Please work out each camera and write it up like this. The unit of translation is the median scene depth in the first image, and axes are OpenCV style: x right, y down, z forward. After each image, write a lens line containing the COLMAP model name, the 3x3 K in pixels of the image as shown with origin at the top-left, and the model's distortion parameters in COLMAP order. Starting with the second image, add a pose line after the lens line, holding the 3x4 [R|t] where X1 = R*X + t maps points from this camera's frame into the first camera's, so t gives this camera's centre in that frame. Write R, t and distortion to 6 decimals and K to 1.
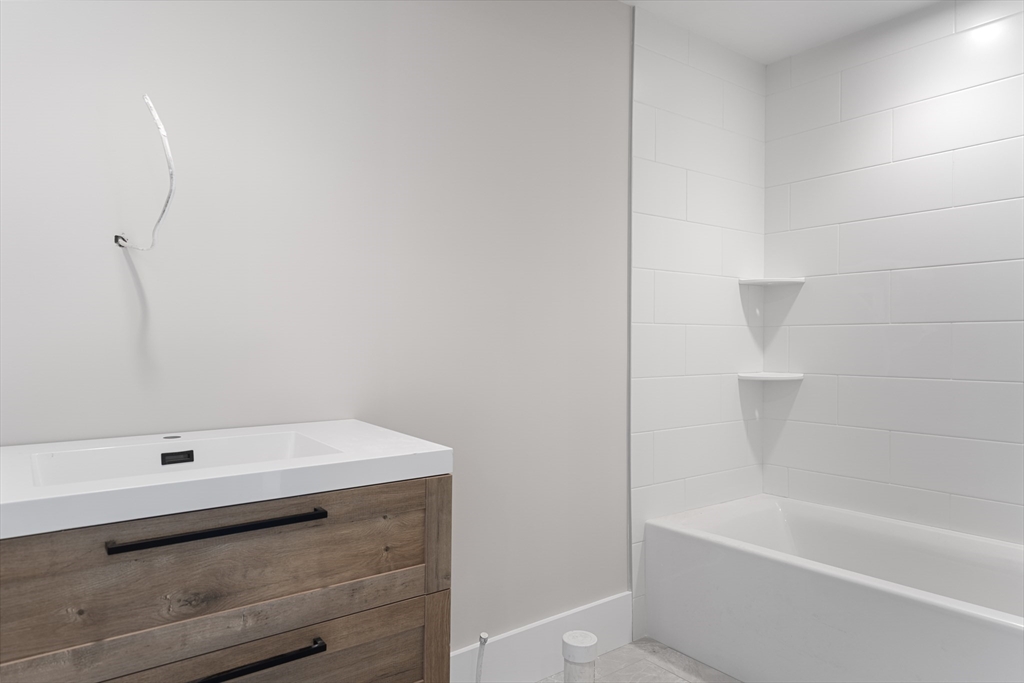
lens RADIAL K [[663.5, 0, 513.0], [0, 663.5, 344.7], [0, 0, 1]] dist [0.021669, -0.000620]
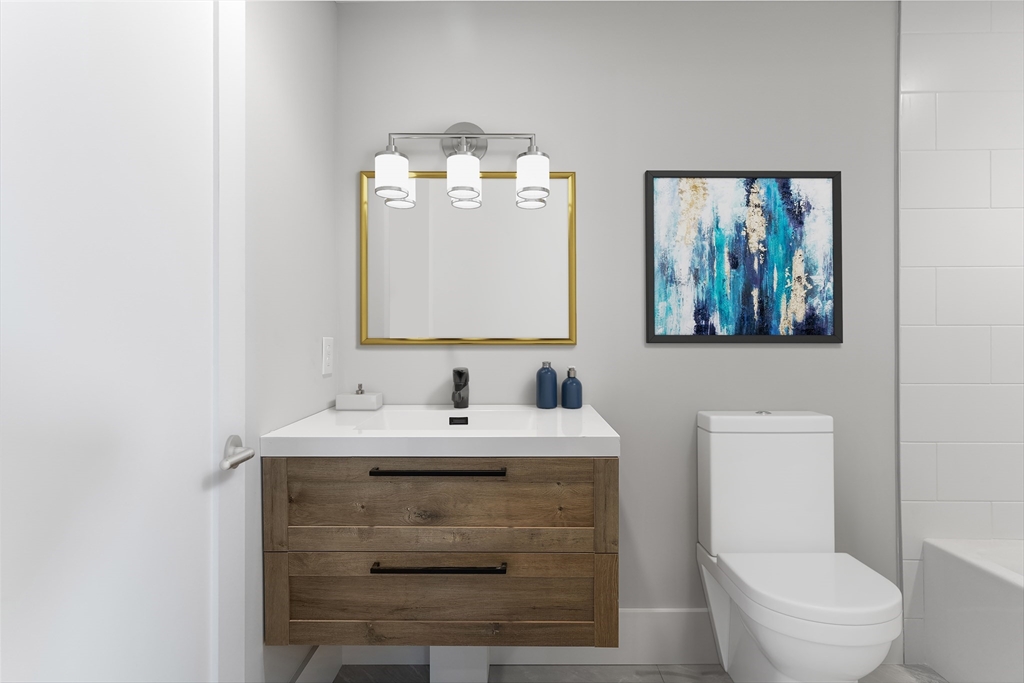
lens RADIAL K [[477.9, 0, 517.3], [0, 477.9, 337.9], [0, 0, 1]] dist [0.003044, 0.001724]
pose [[0.782167, -0.010531, -0.622979, 0.329045], [0.000430, 0.999866, -0.016362, -0.006695], [0.623068, 0.012529, 0.782067, 0.229529]]
